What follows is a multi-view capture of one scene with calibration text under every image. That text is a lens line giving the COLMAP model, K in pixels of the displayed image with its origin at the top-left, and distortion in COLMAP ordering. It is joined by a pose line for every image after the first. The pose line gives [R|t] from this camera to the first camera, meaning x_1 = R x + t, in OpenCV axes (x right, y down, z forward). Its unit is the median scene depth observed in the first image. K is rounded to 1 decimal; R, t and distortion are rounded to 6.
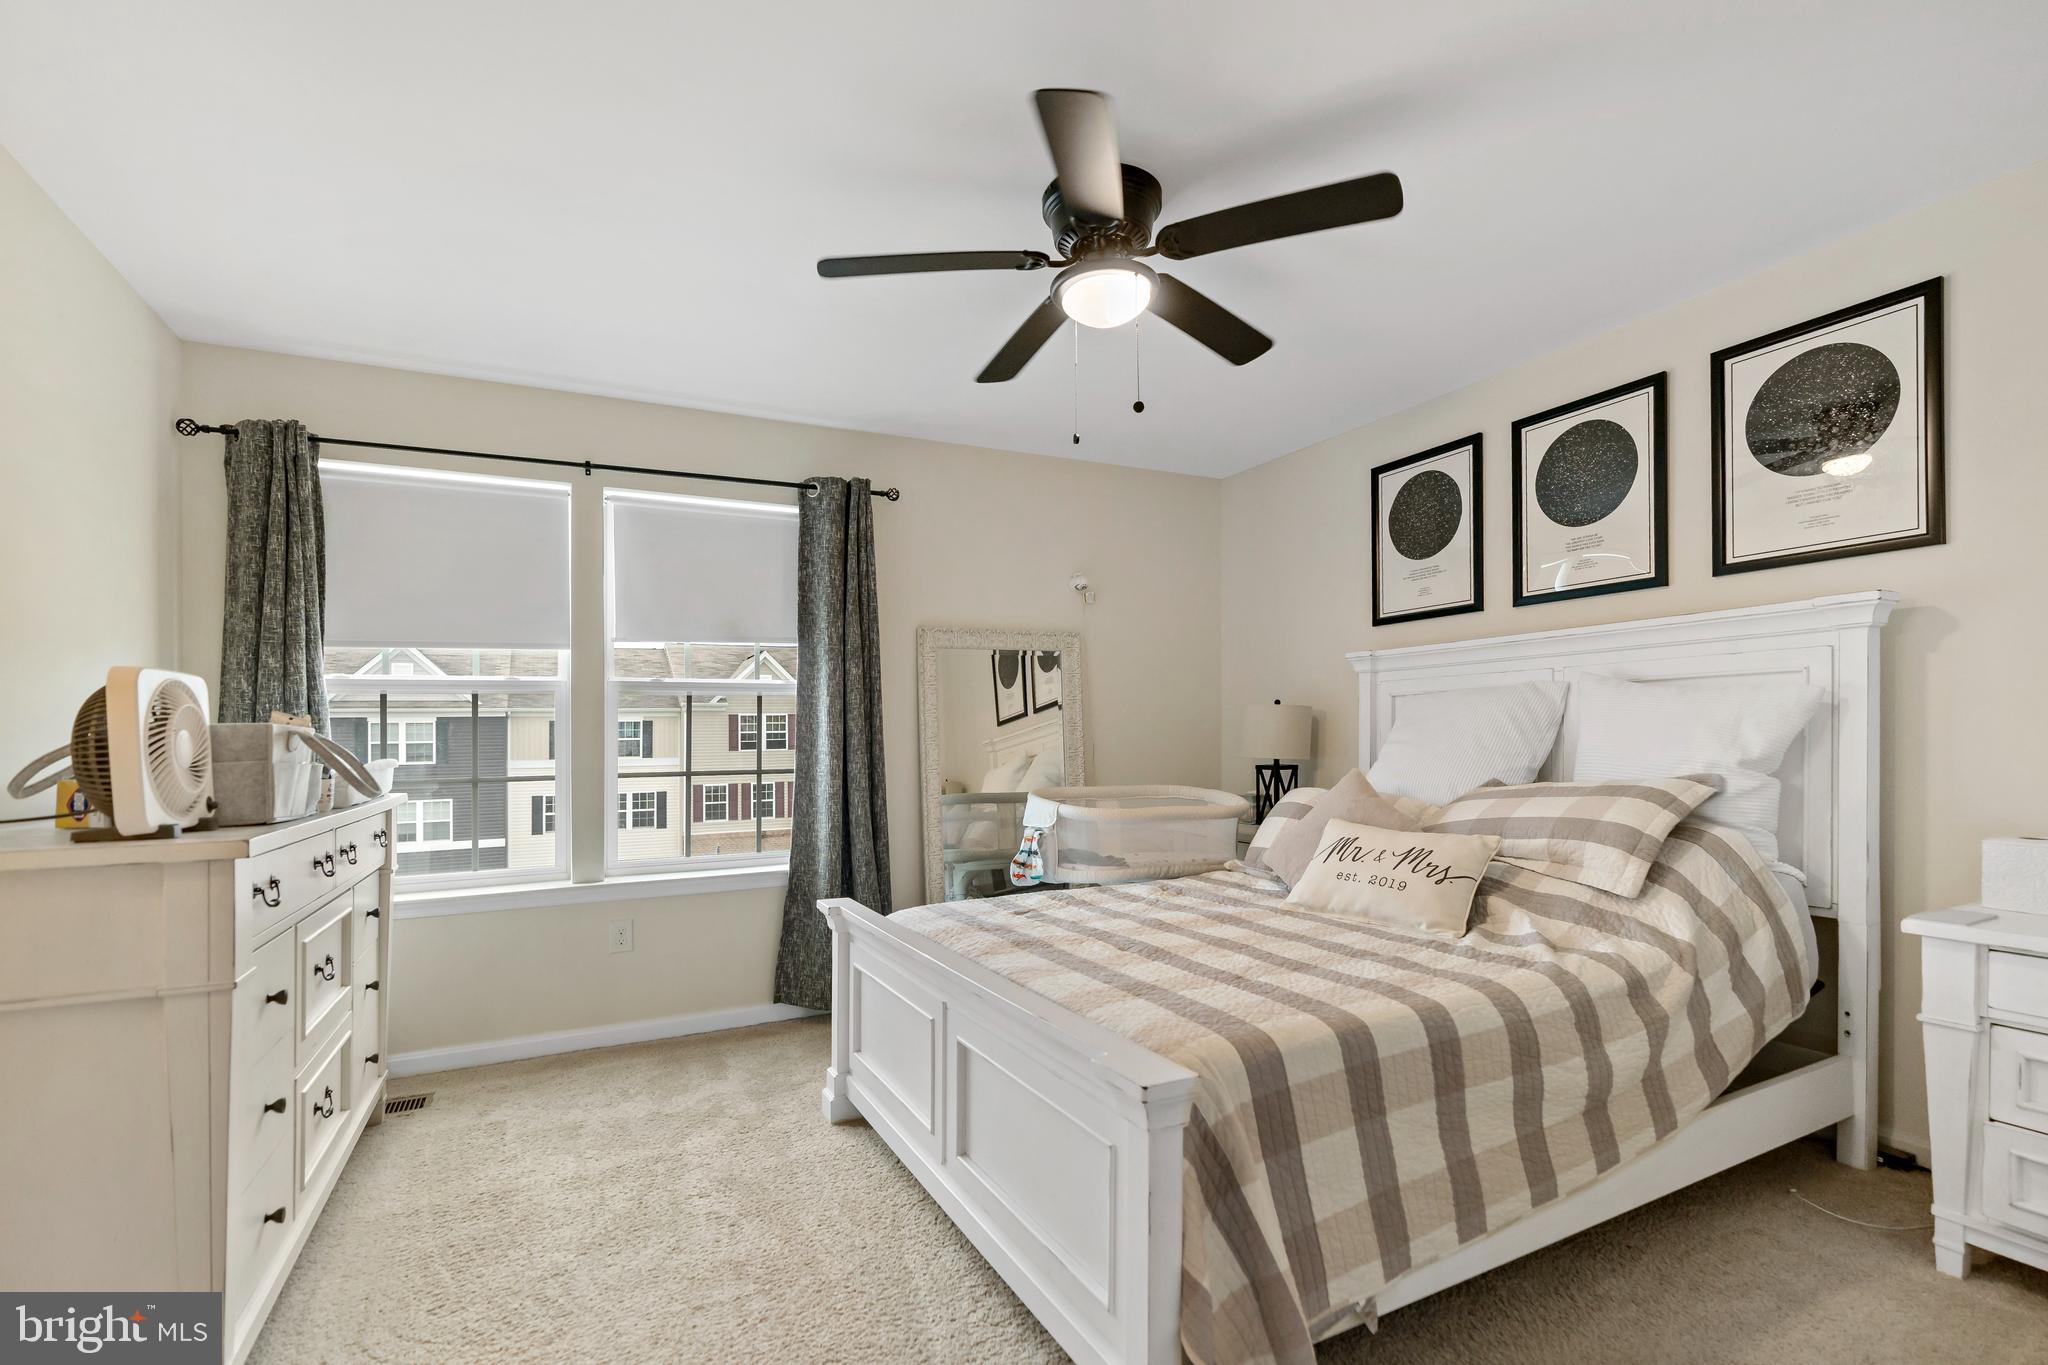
lens RADIAL K [[932.5, 0, 1058.5], [0, 932.5, 711.7], [0, 0, 1]] dist [-0.014038, 0.004605]
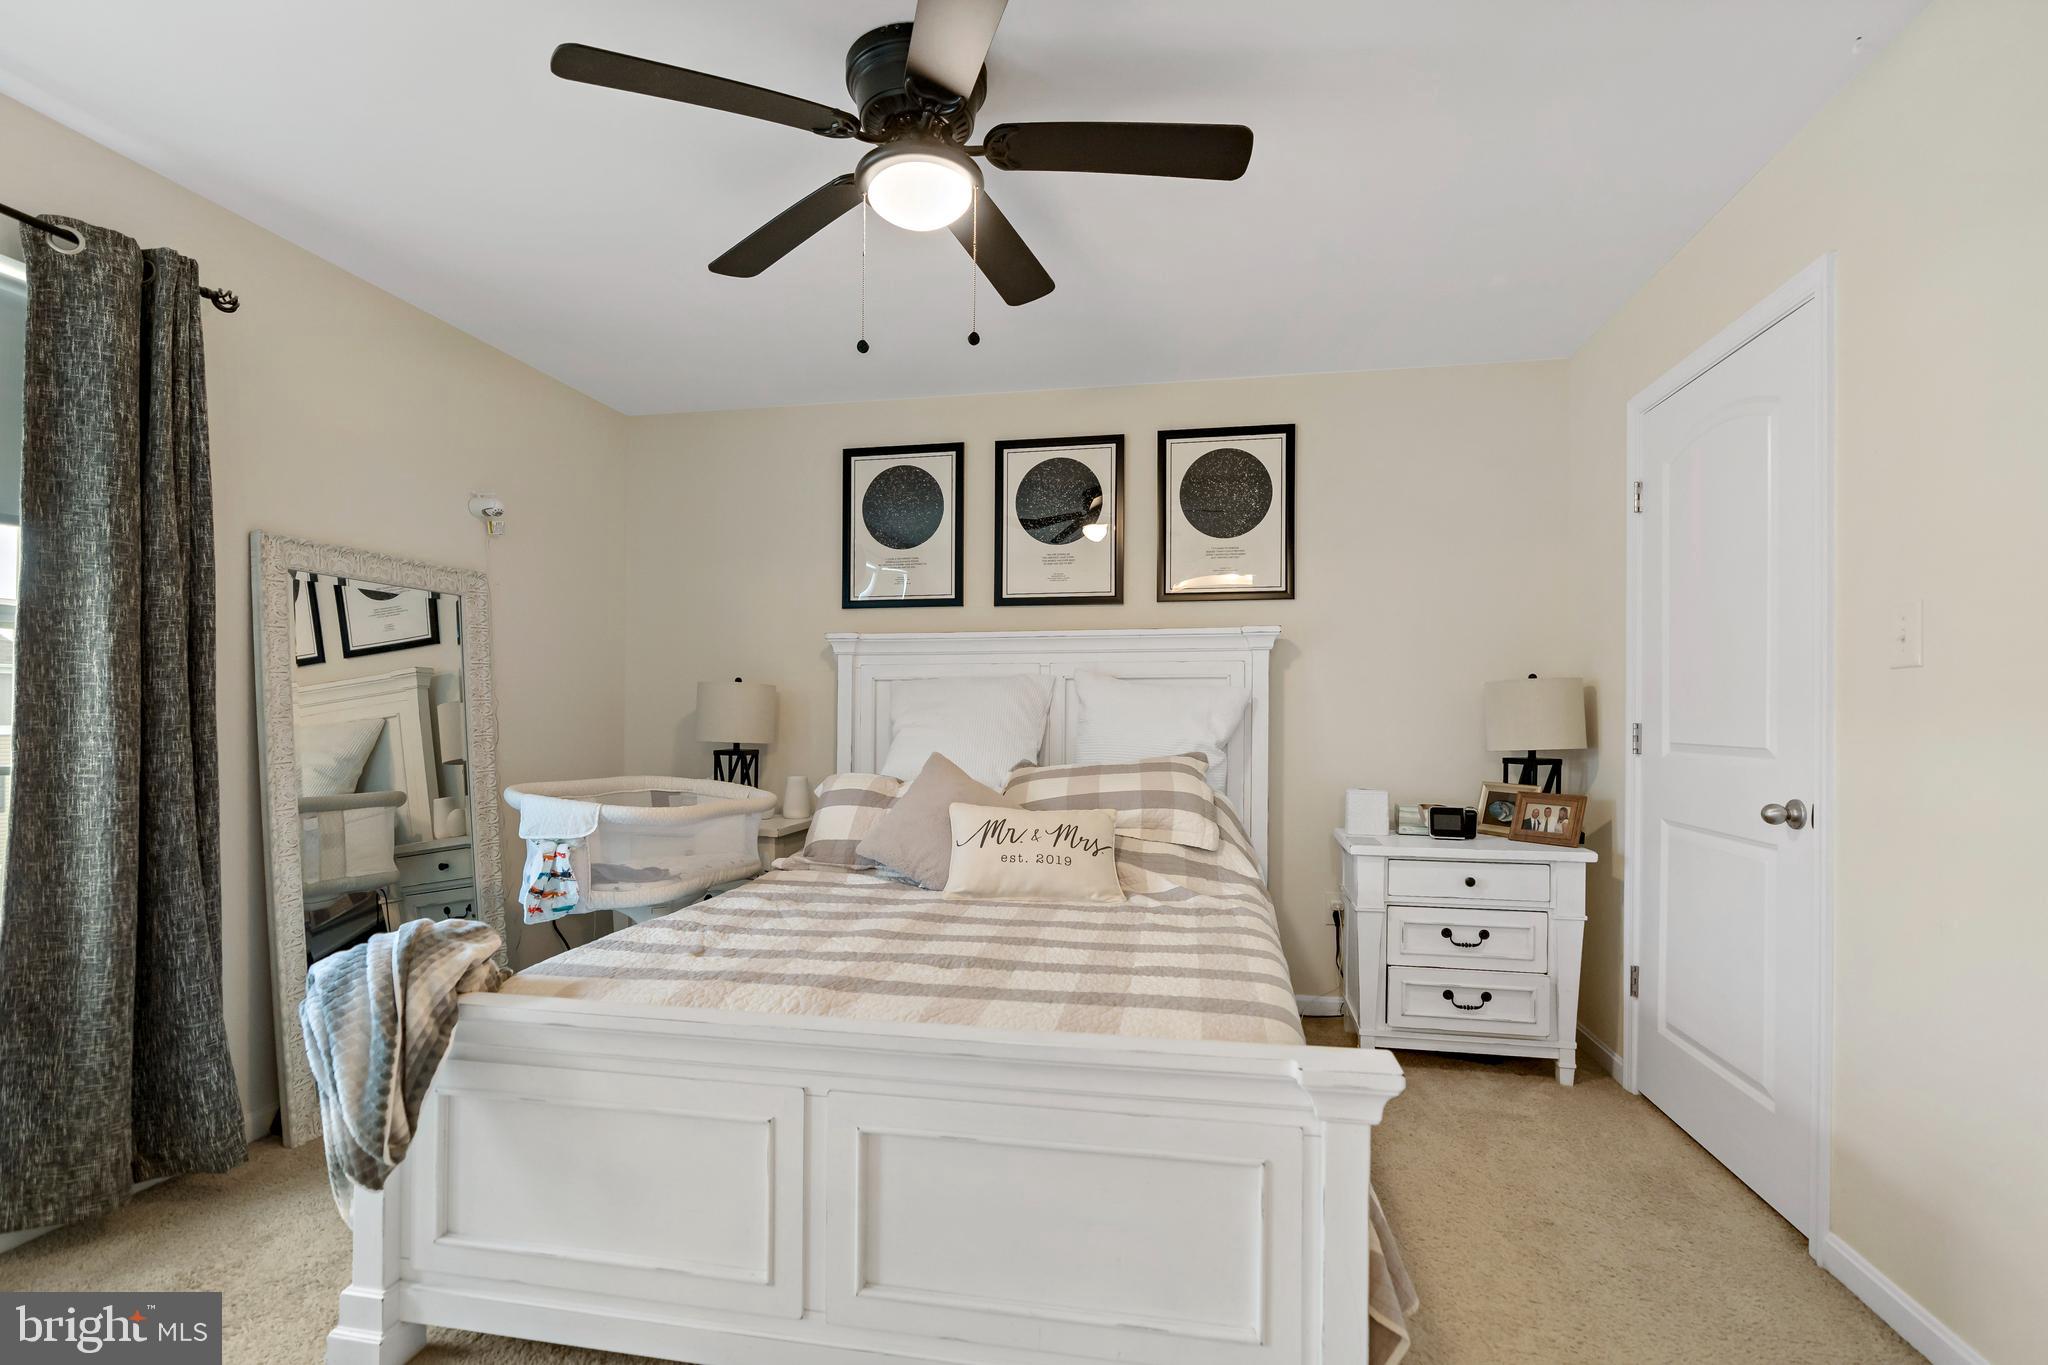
lens RADIAL K [[932.5, 0, 1008.0], [0, 932.5, 697.7], [0, 0, 1]] dist [-0.014038, 0.004605]
pose [[0.628781, 0.032343, 0.776909, -0.389815], [-0.033541, 0.999333, -0.014457, 0.013980], [-0.776858, -0.016968, 0.629447, 0.294775]]
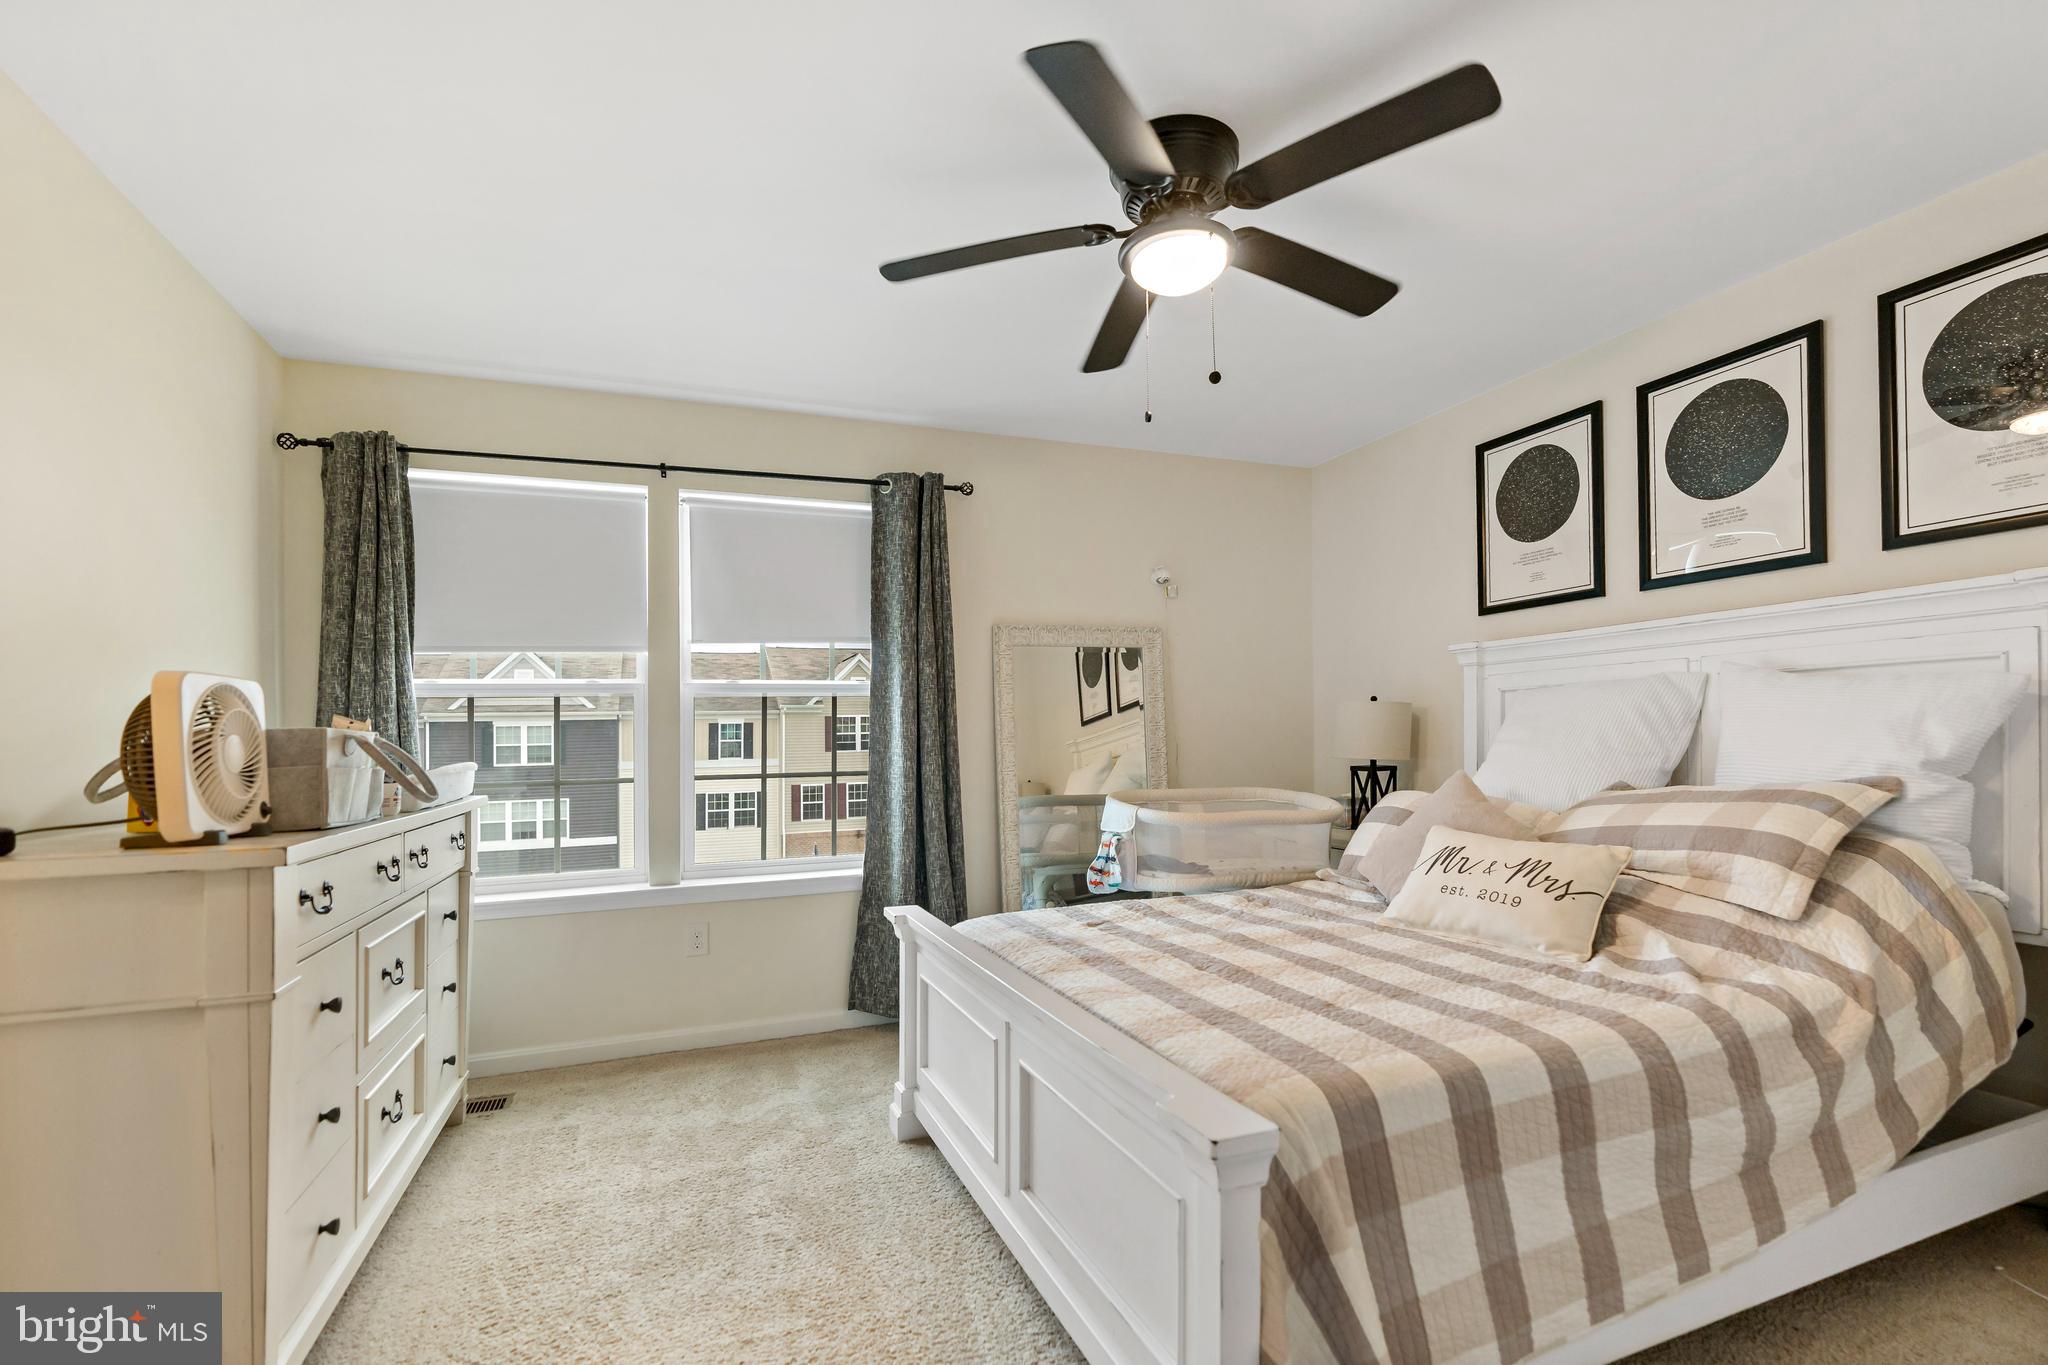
lens RADIAL K [[932.5, 0, 1059.7], [0, 932.5, 708.6], [0, 0, 1]] dist [-0.014038, 0.004605]
pose [[0.995257, -0.007271, -0.097011, 0.014914], [0.006995, 0.999970, -0.003185, 0.000571], [0.097031, 0.002492, 0.995278, 0.049946]]
